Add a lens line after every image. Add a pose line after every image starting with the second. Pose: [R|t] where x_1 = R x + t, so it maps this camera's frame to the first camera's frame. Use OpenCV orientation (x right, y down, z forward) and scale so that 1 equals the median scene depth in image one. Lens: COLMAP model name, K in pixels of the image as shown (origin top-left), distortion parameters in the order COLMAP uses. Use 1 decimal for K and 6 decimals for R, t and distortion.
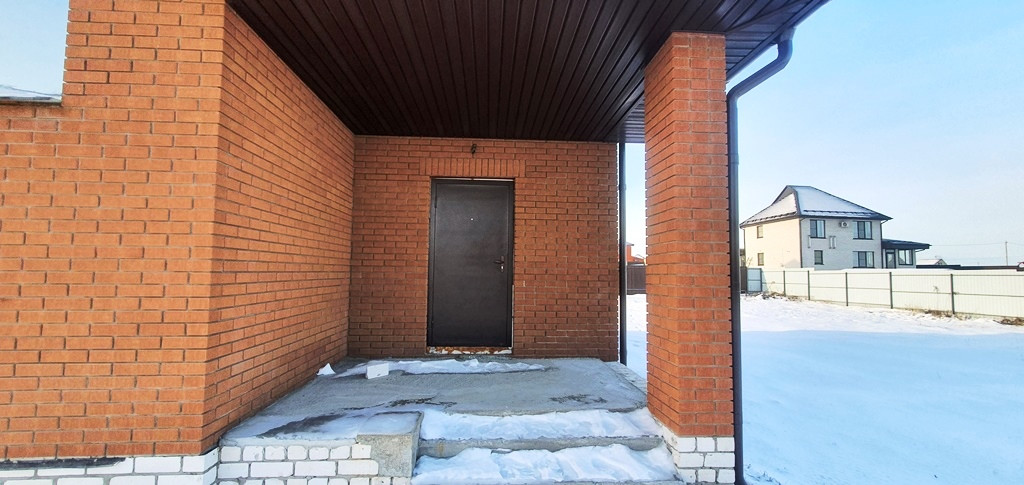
lens RADIAL K [[403.7, 0, 509.3], [0, 403.7, 249.2], [0, 0, 1]] dist [0.000632, 0.003093]
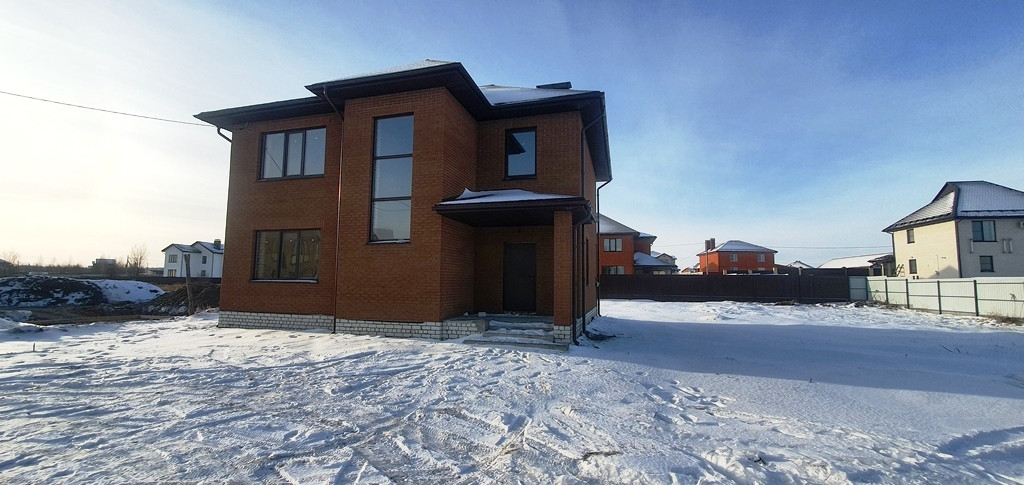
lens RADIAL K [[403.7, 0, 509.3], [0, 403.7, 249.2], [0, 0, 1]] dist [0.000632, 0.003093]
pose [[0.944376, -0.030443, -0.327455, 0.080740], [0.021867, 0.999316, -0.029838, -0.007764], [0.328139, 0.021018, 0.944396, -0.165929]]
